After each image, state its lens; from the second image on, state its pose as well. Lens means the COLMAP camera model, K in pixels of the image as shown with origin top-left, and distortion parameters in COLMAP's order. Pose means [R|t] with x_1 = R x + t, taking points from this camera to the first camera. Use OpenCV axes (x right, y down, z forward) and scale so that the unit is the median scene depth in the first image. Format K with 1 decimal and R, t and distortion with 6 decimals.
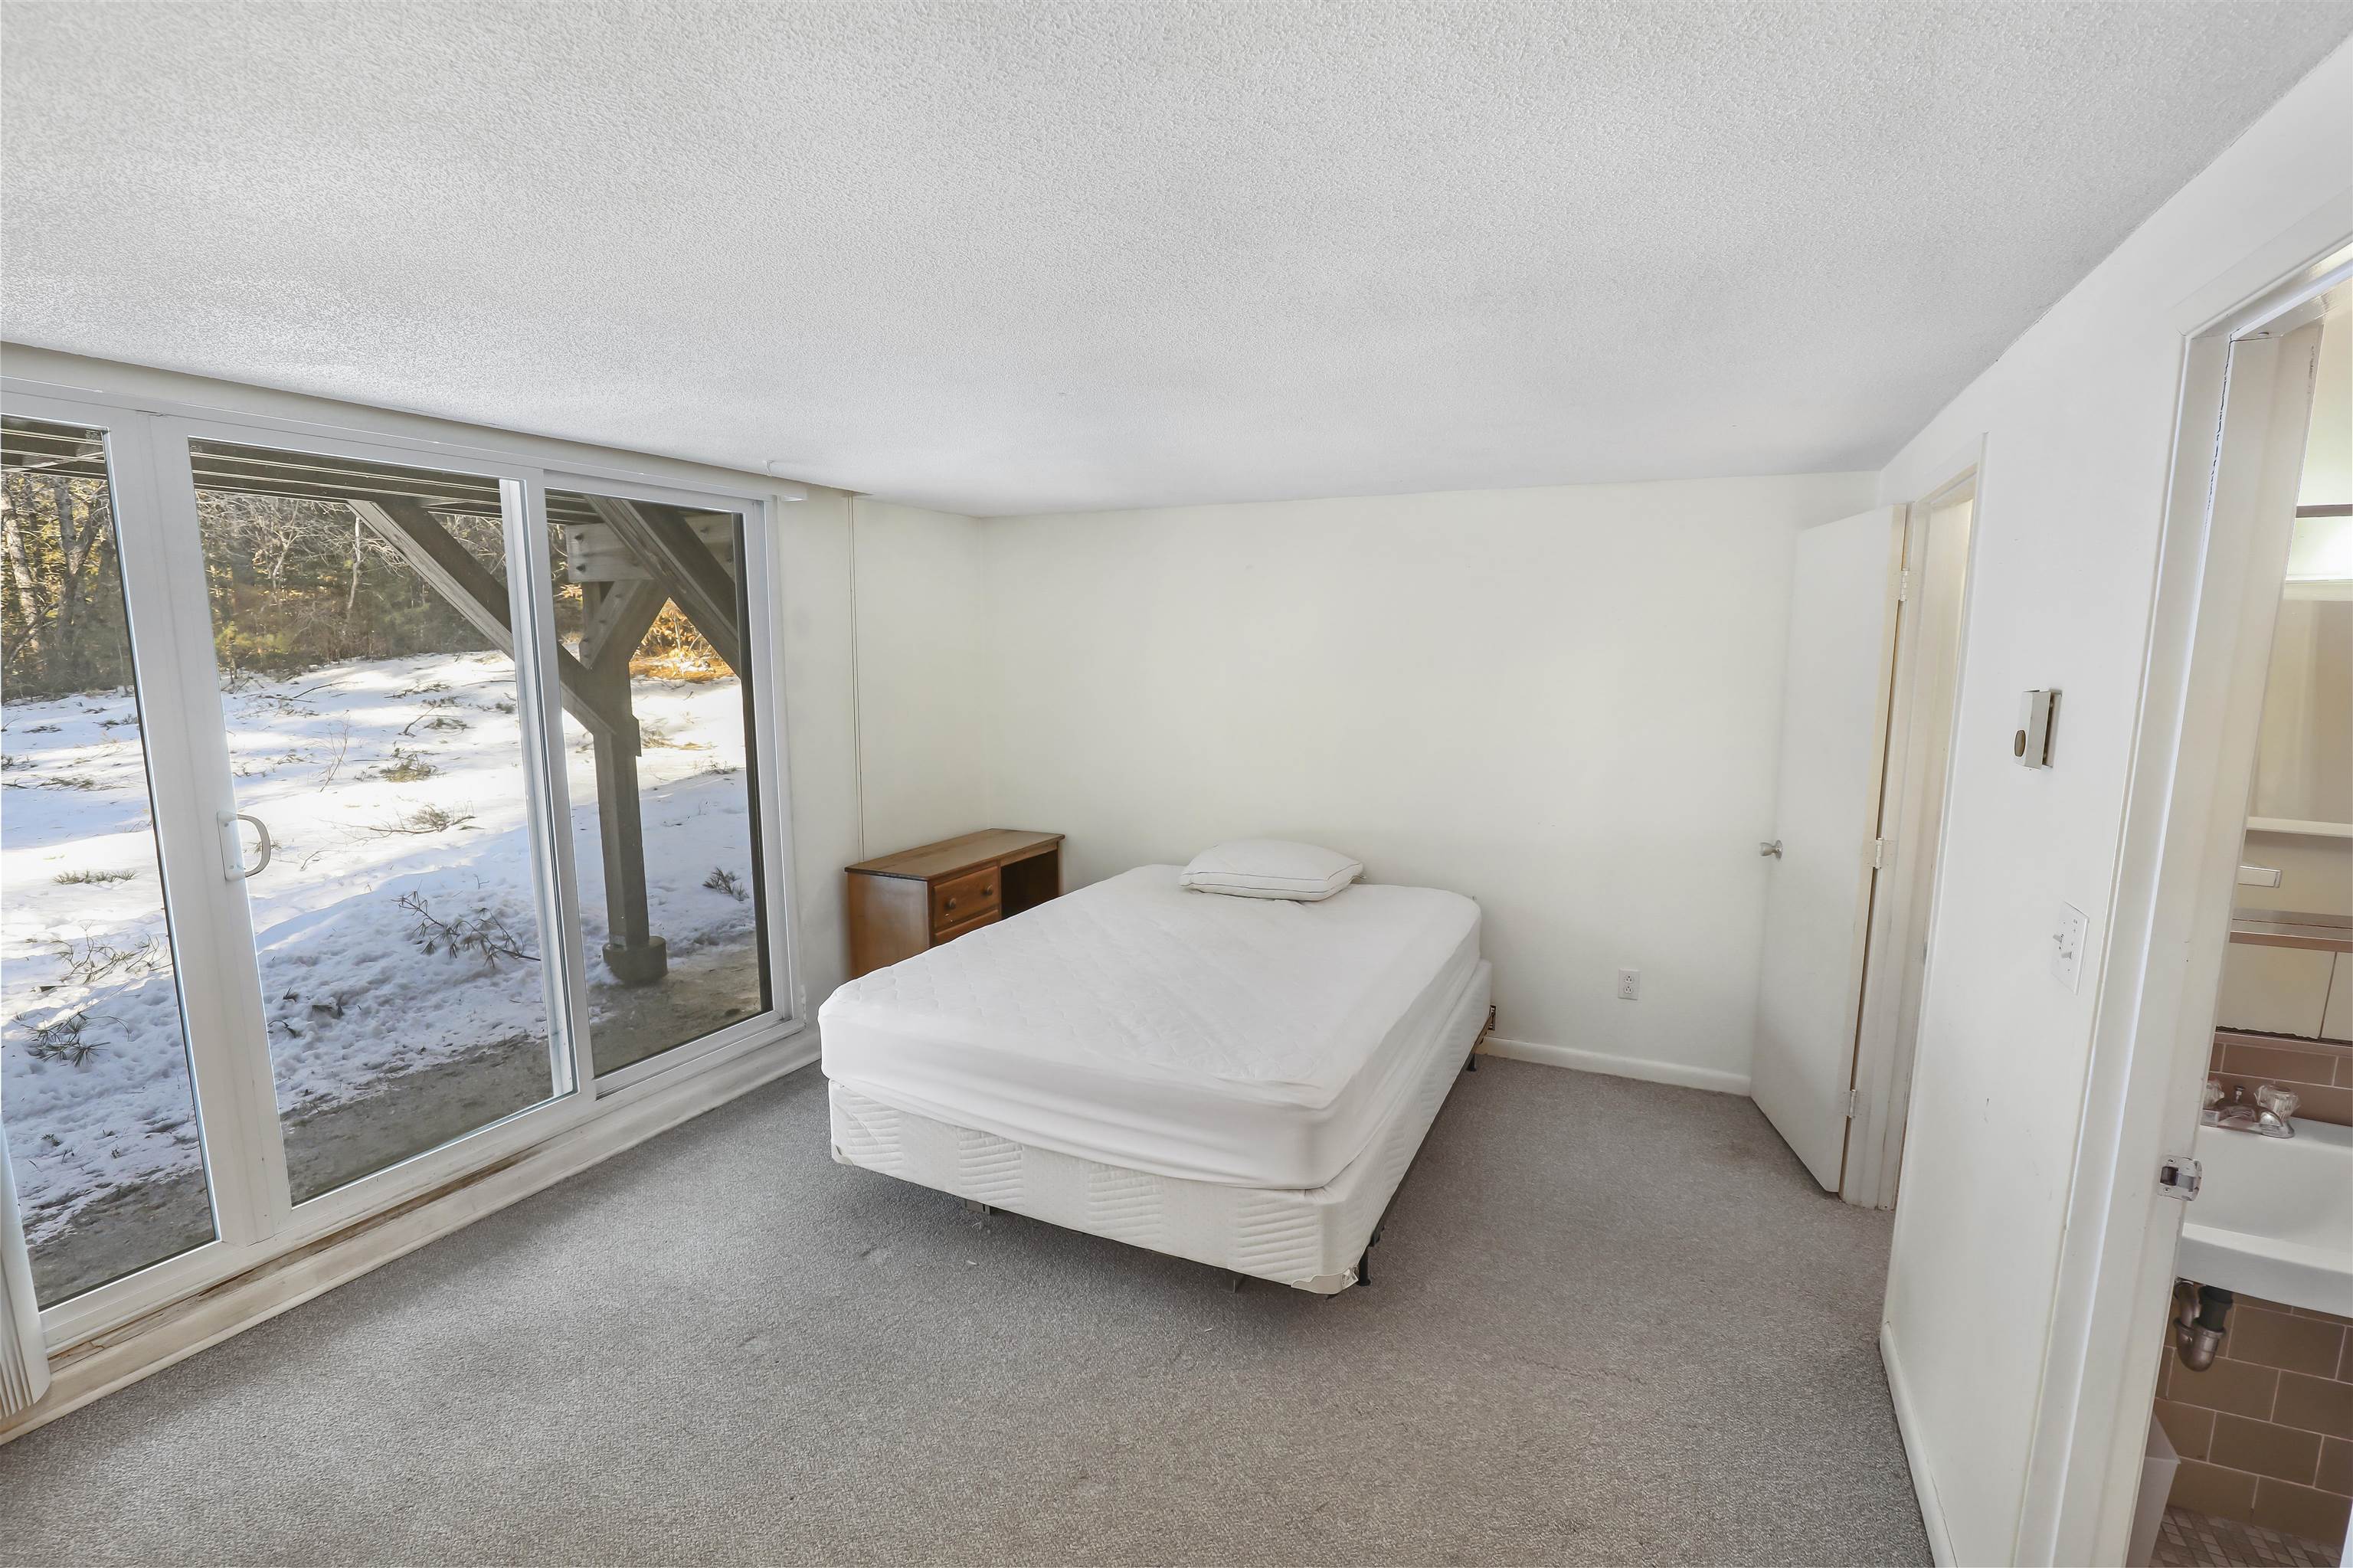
lens RADIAL K [[1067.5, 0, 1186.4], [0, 1067.5, 807.0], [0, 0, 1]] dist [0.000044, -0.000036]
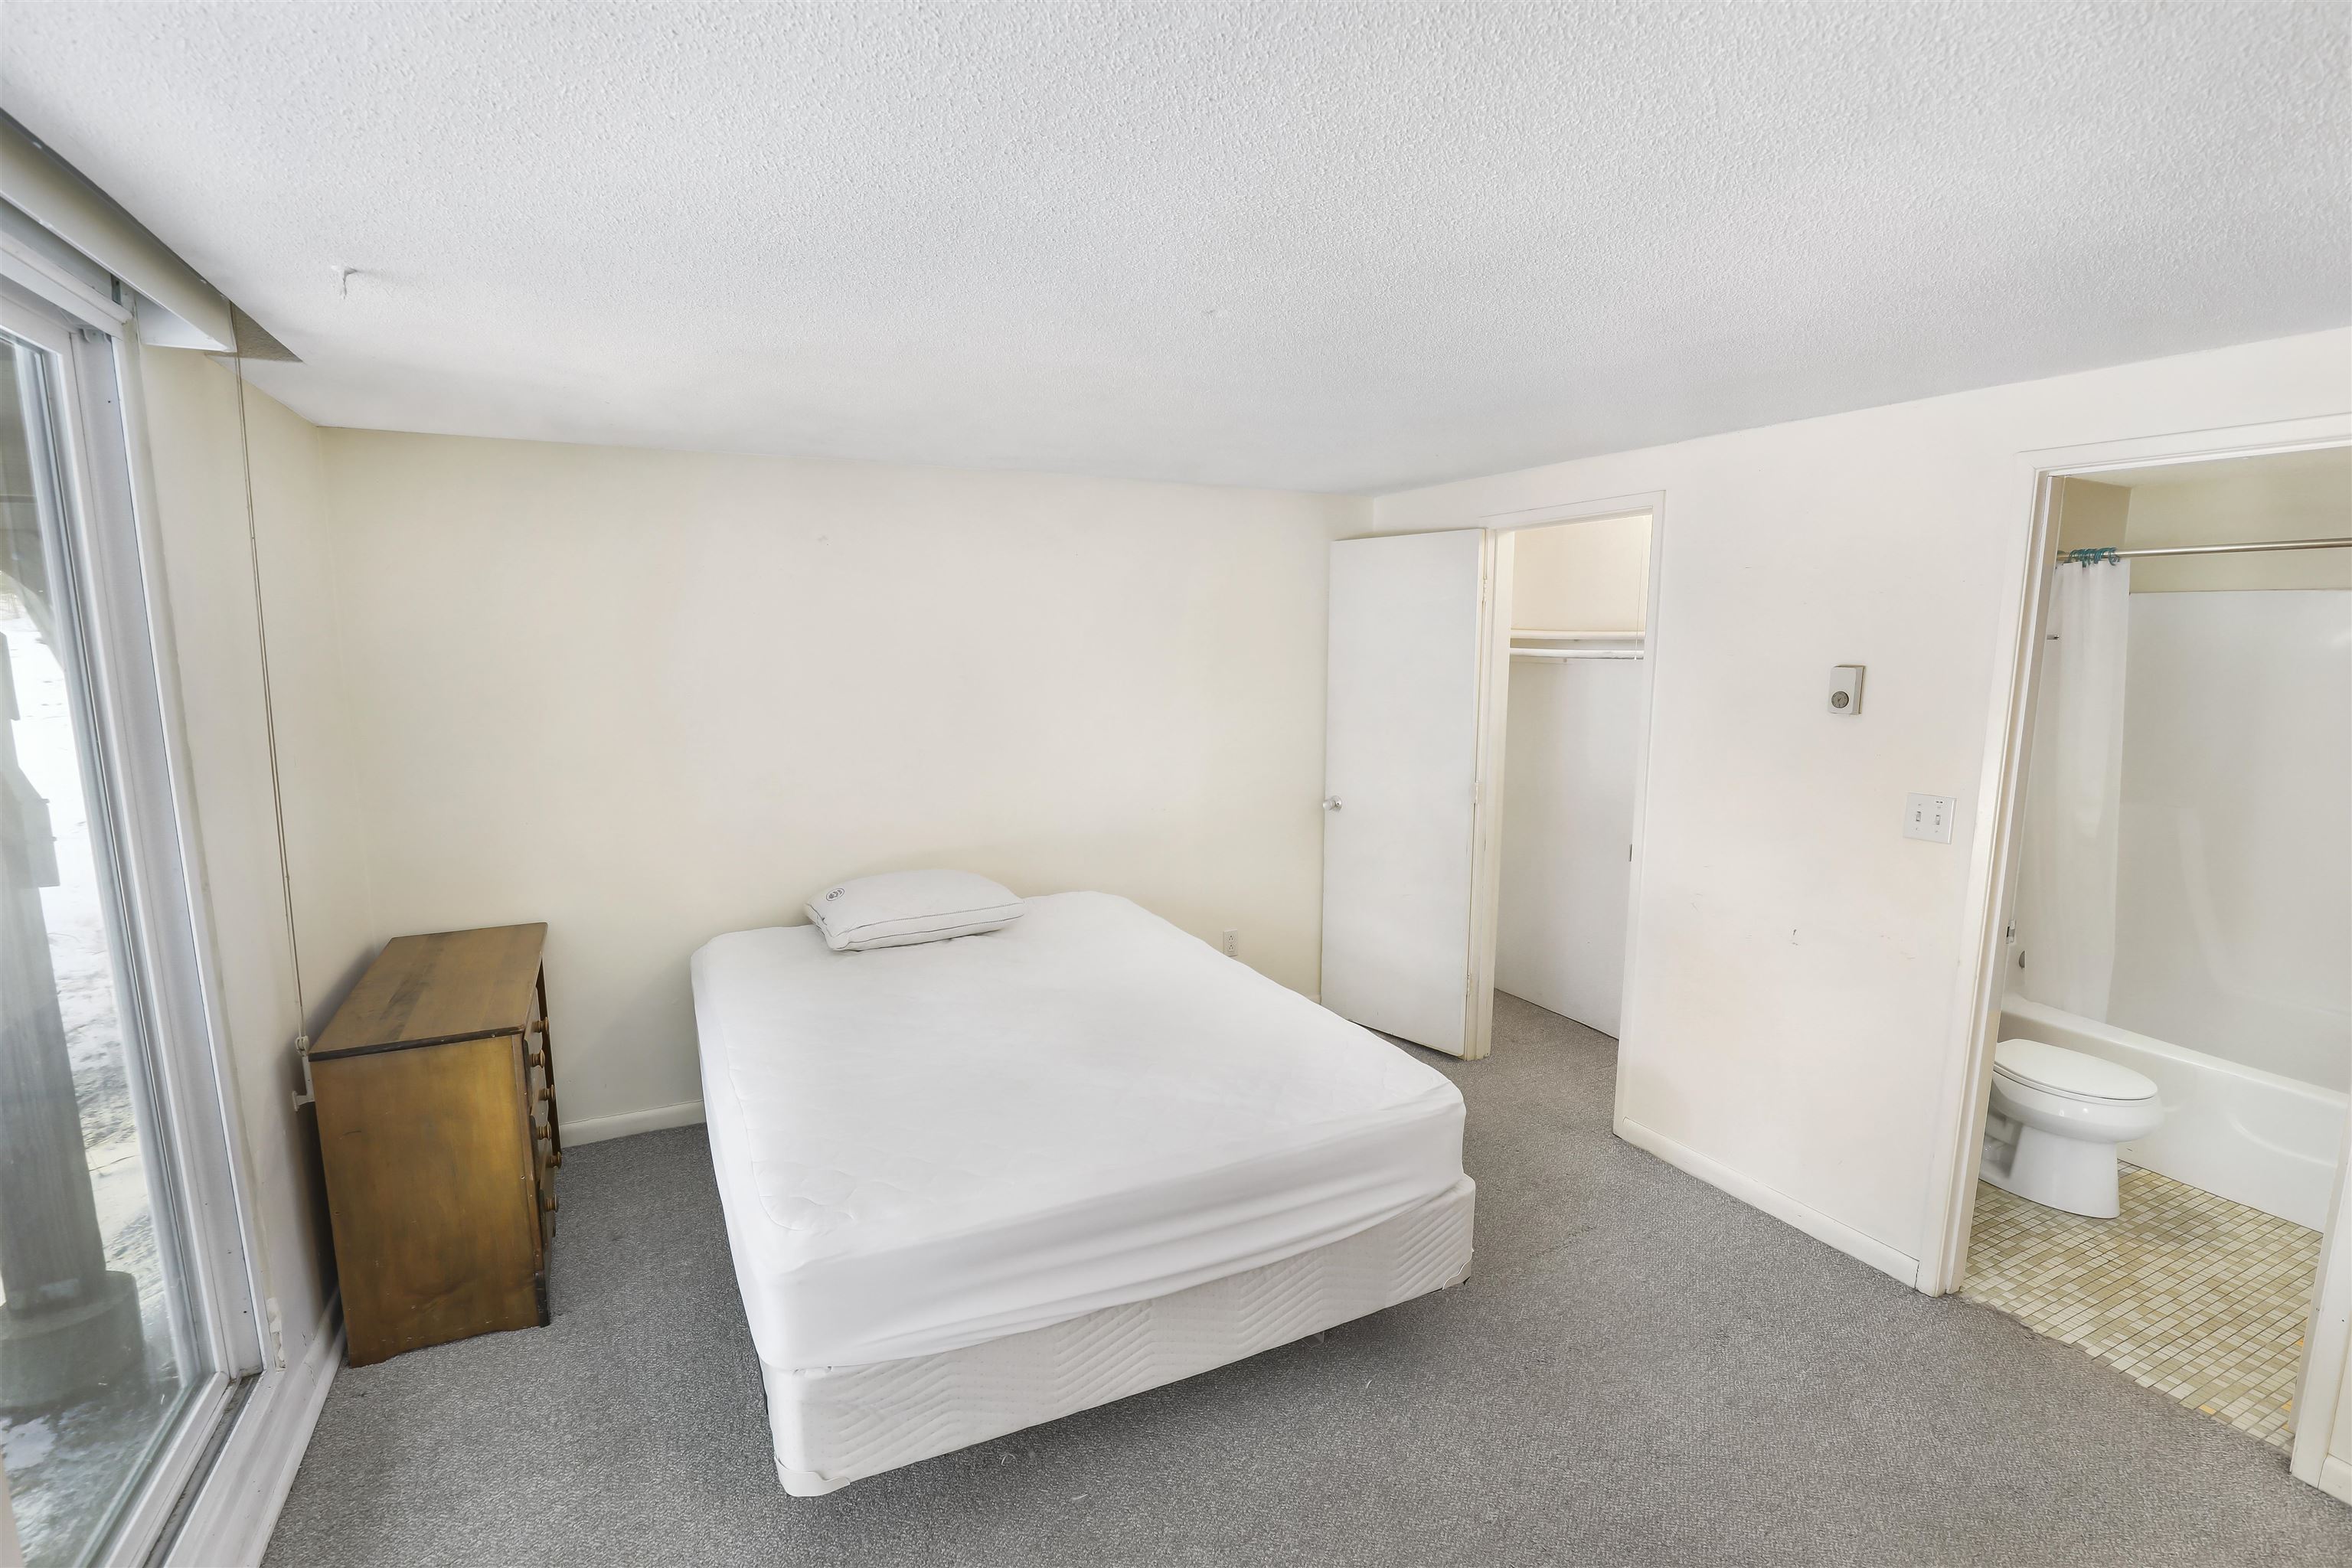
lens RADIAL K [[1067.0, 0, 1185.9], [0, 1067.0, 807.0], [0, 0, 1]] dist [0.000044, -0.000036]
pose [[0.603224, -0.125621, 0.787617, -0.466607], [0.120814, 0.990515, 0.065453, -0.050371], [-0.788368, 0.055672, 0.612680, 0.338726]]
